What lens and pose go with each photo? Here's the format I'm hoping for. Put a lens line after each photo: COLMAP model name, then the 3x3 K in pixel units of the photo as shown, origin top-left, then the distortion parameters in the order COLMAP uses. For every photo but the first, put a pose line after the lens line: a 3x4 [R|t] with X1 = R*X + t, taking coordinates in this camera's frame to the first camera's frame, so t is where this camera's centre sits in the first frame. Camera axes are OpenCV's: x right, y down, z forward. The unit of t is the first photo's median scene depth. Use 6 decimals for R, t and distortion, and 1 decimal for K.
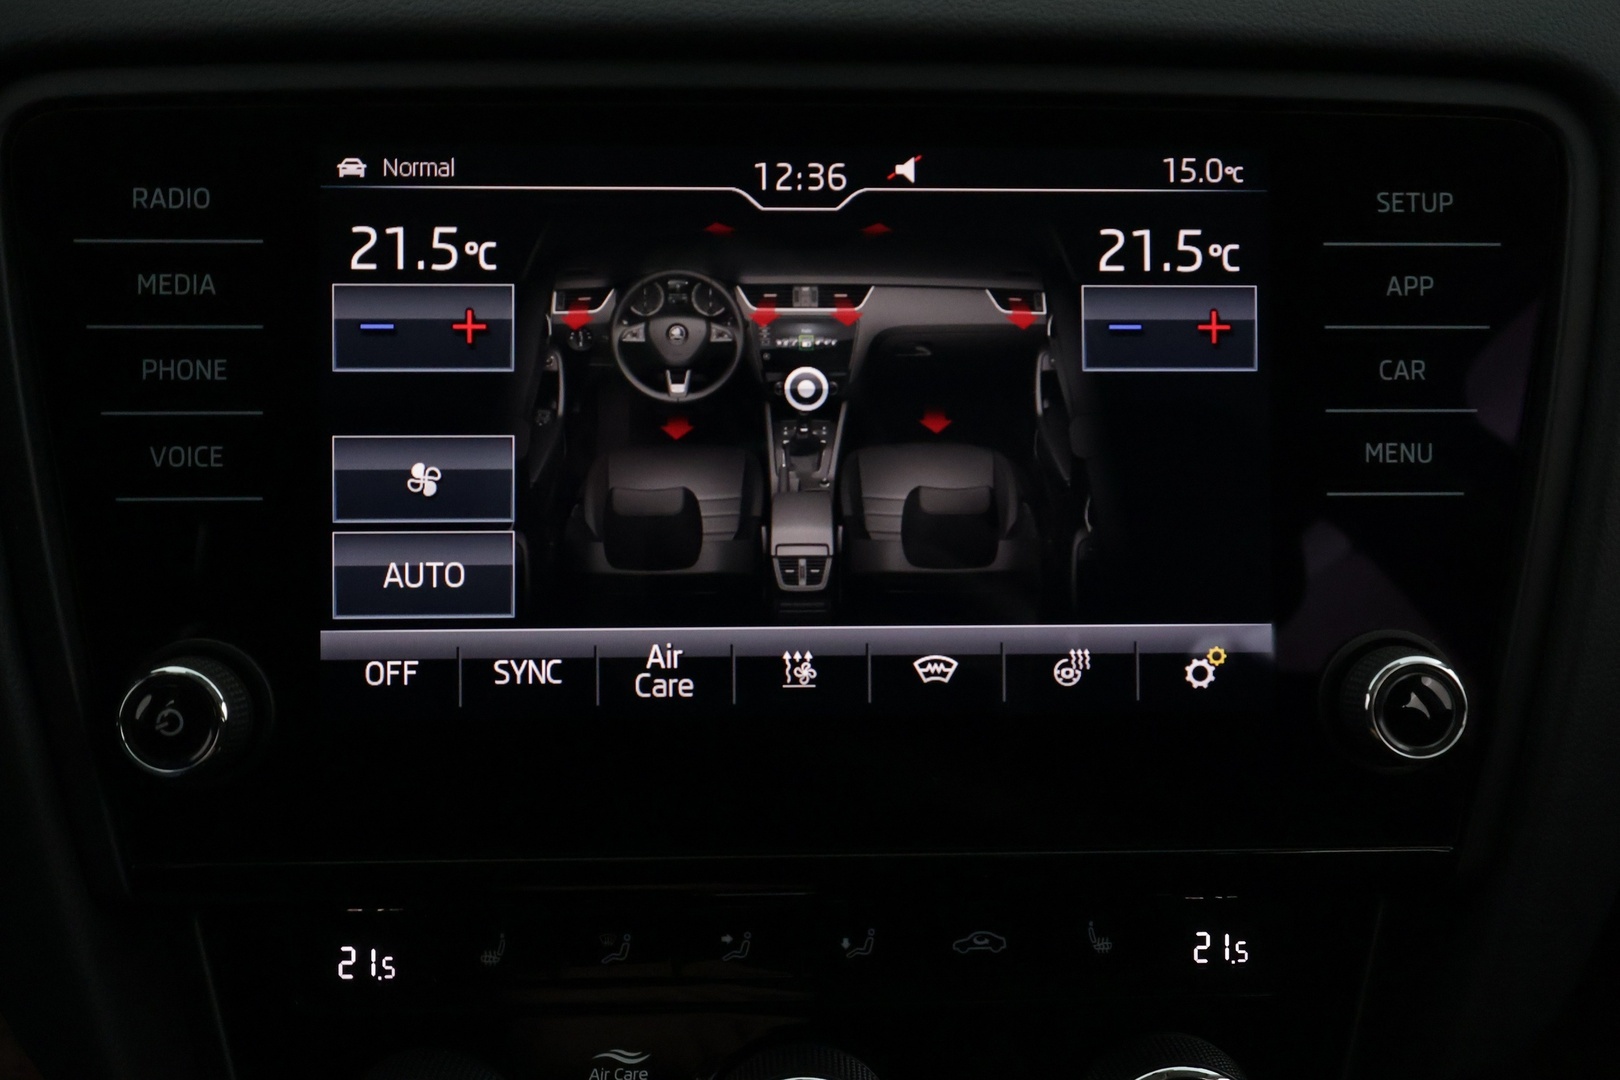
lens RADIAL K [[1256.2, 0, 796.6], [0, 1256.2, 539.4], [0, 0, 1]] dist [0.005357, -0.004019]
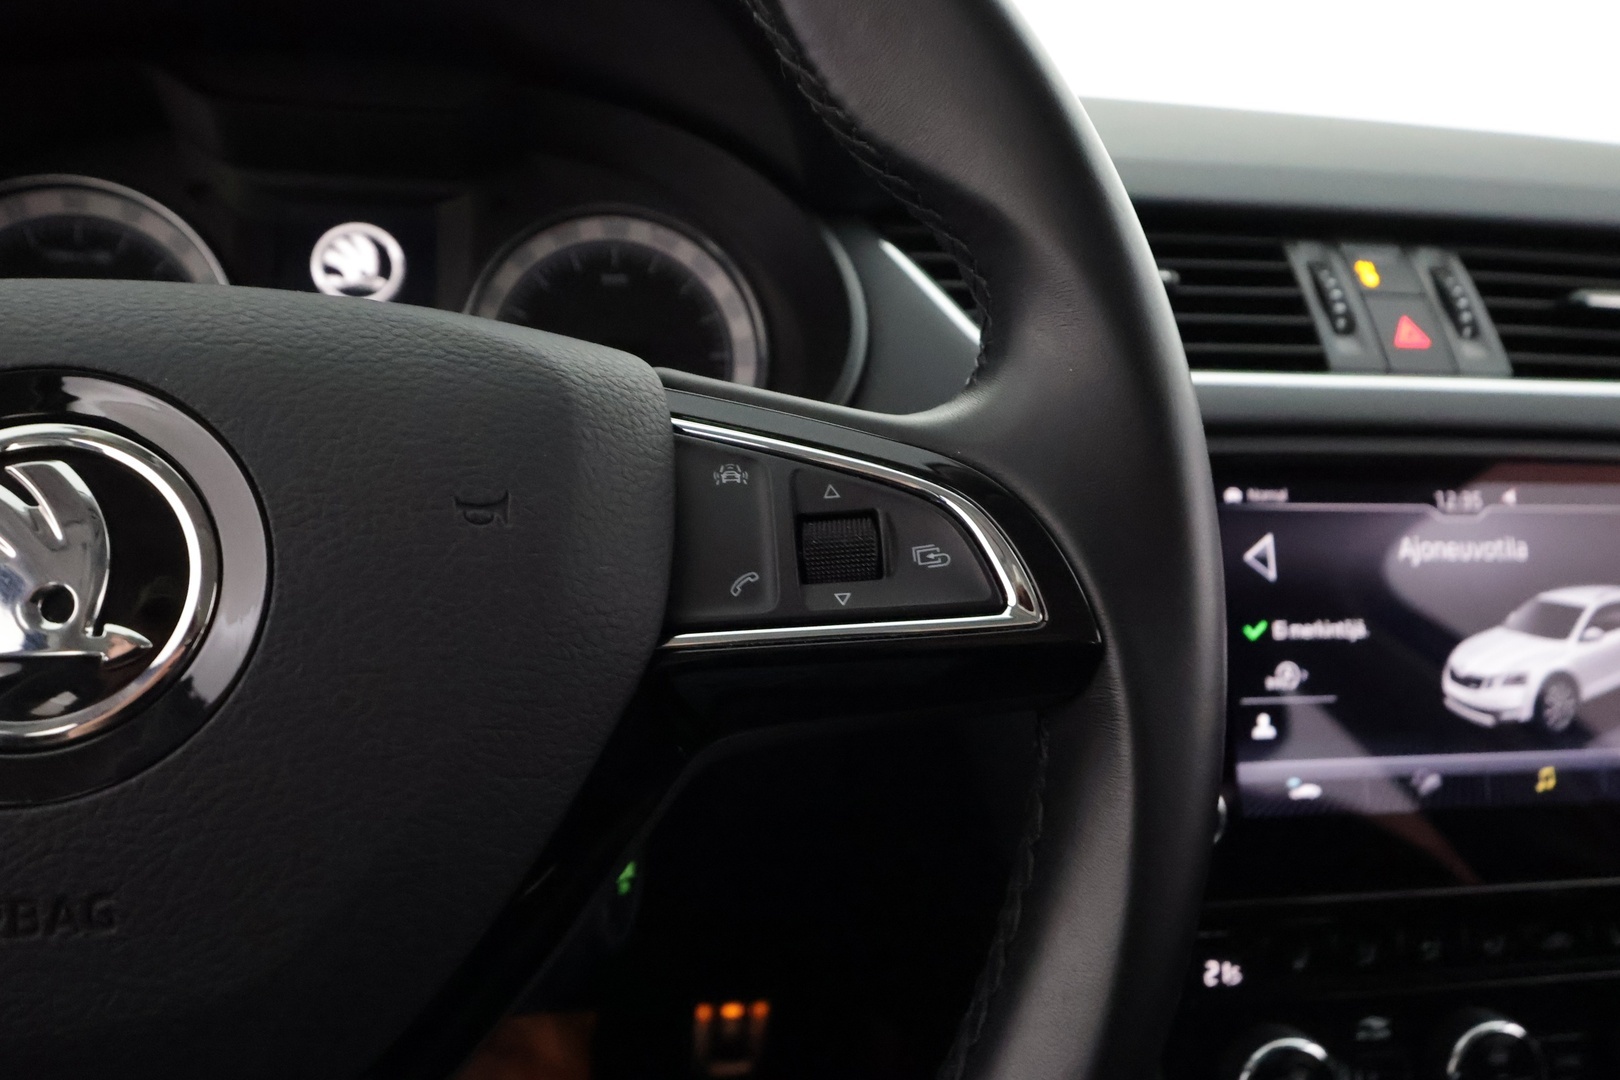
lens RADIAL K [[1256.2, 0, 801.9], [0, 1256.2, 533.0], [0, 0, 1]] dist [0.005357, -0.004019]
pose [[0.987974, 0.005244, 0.154533, -1.204376], [0.013910, 0.992358, -0.122606, -0.036335], [-0.153995, 0.123281, 0.980351, -0.614890]]
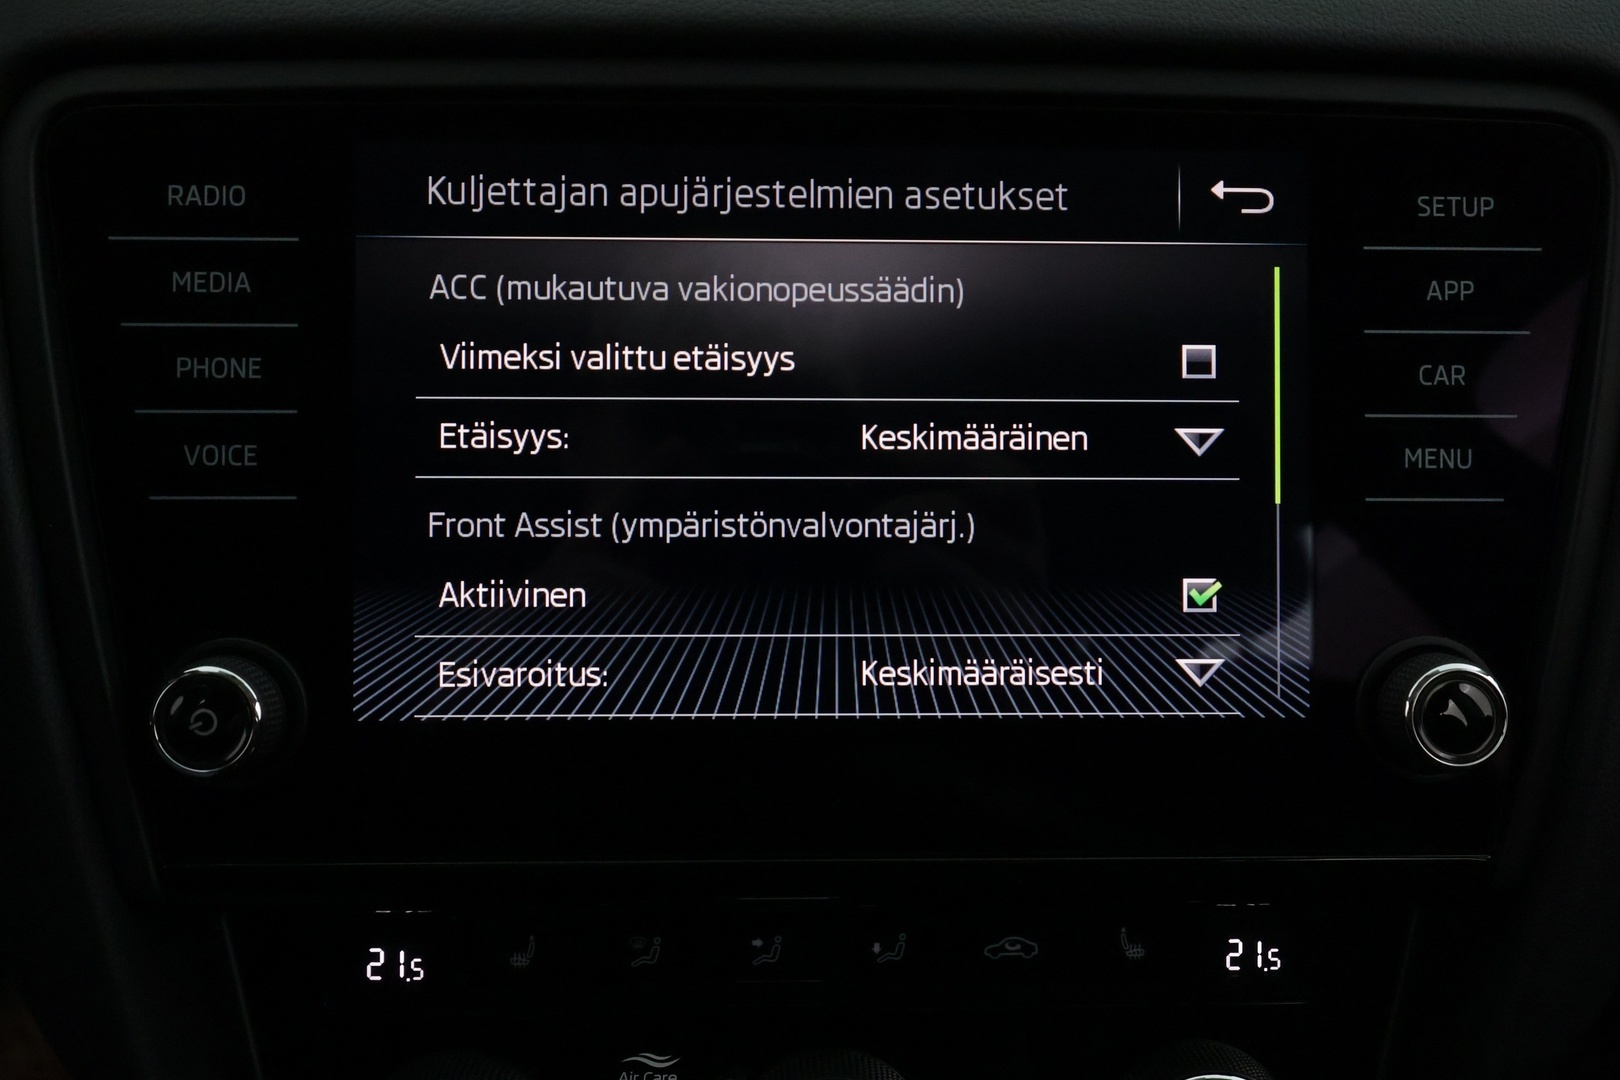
lens RADIAL K [[1256.2, 0, 789.1], [0, 1256.2, 538.9], [0, 0, 1]] dist [0.005357, -0.004019]
pose [[0.999980, 0.006020, -0.002066, -0.031931], [-0.006020, 0.999982, 0.000147, -0.002394], [0.002067, -0.000135, 0.999998, 0.005390]]
